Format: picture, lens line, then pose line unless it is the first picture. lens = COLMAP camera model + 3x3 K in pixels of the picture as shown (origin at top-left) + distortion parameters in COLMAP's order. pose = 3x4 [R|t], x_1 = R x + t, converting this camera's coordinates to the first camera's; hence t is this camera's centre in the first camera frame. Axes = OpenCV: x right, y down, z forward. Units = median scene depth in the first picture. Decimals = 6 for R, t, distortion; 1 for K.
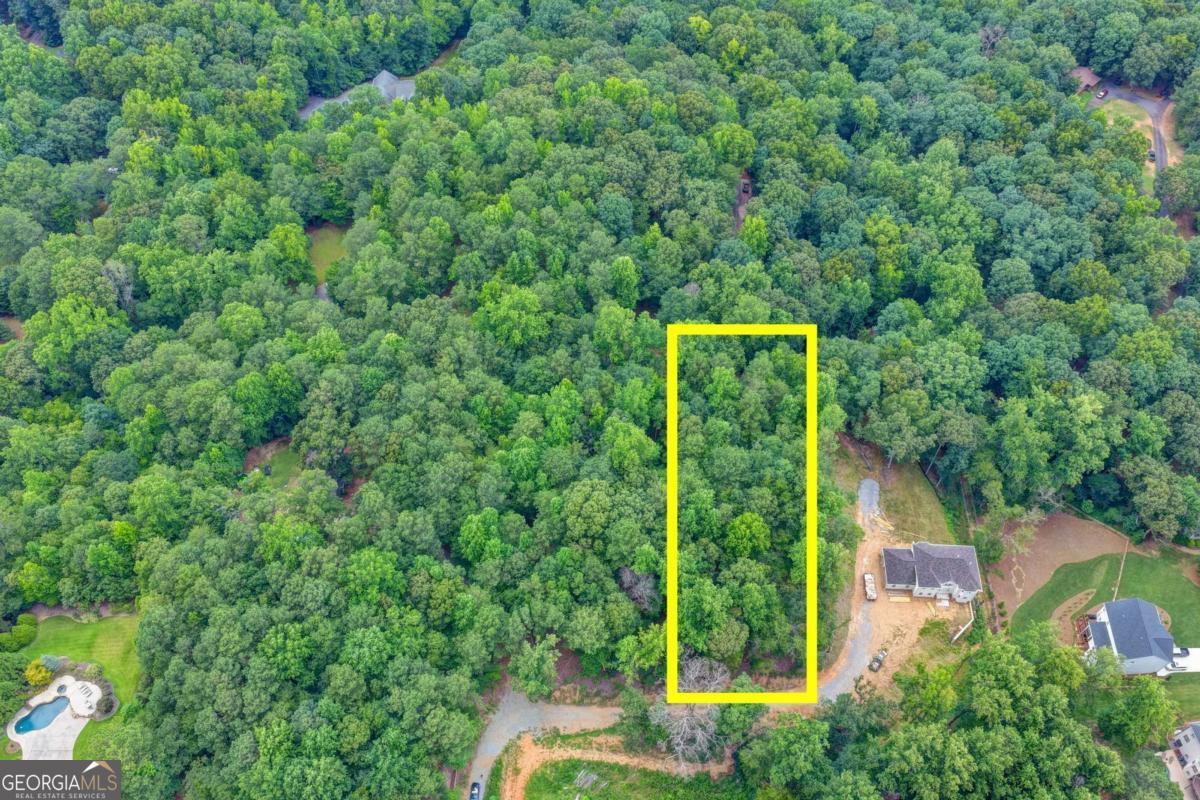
lens RADIAL K [[994.3, 0, 600.1], [0, 994.3, 400.6], [0, 0, 1]] dist [-0.010937, 0.037467]
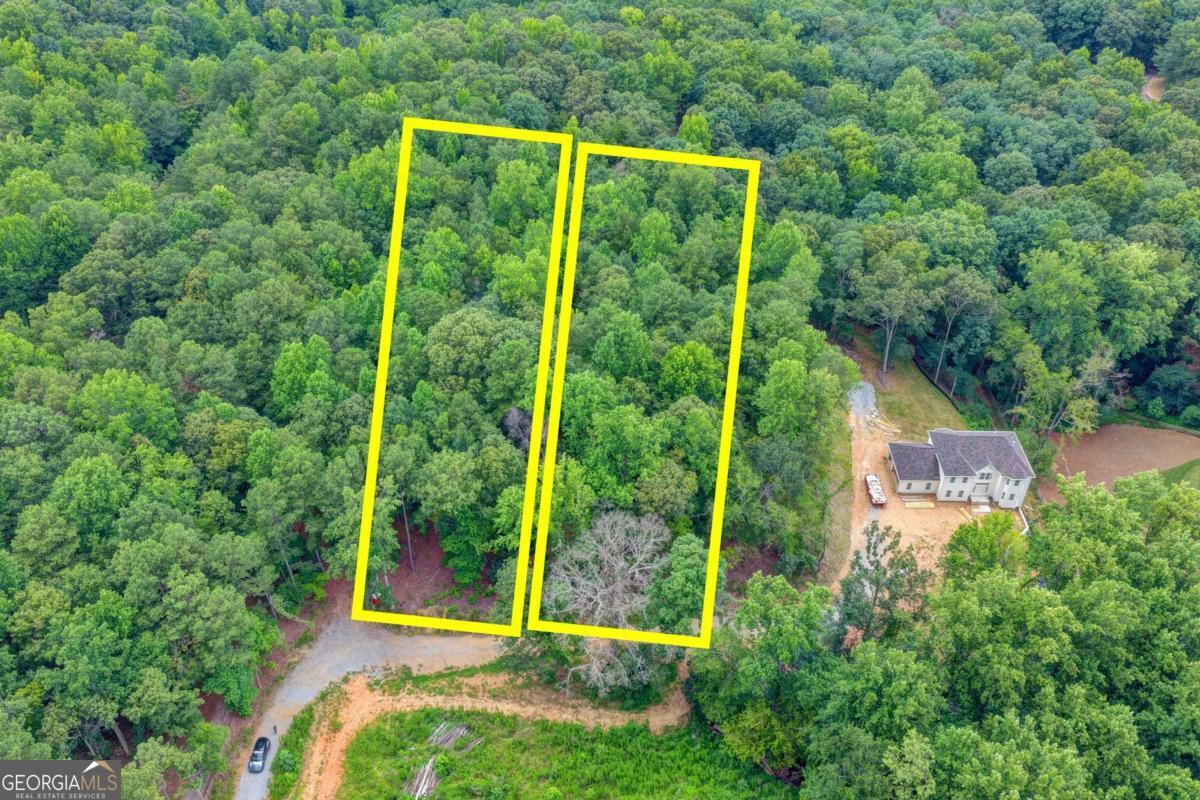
lens RADIAL K [[994.3, 0, 598.7], [0, 994.3, 400.5], [0, 0, 1]] dist [-0.010937, 0.037467]
pose [[0.999572, -0.020243, 0.021142, 0.068827], [0.025224, 0.962155, -0.271334, 0.341615], [-0.014850, 0.271751, 0.962253, 0.340257]]
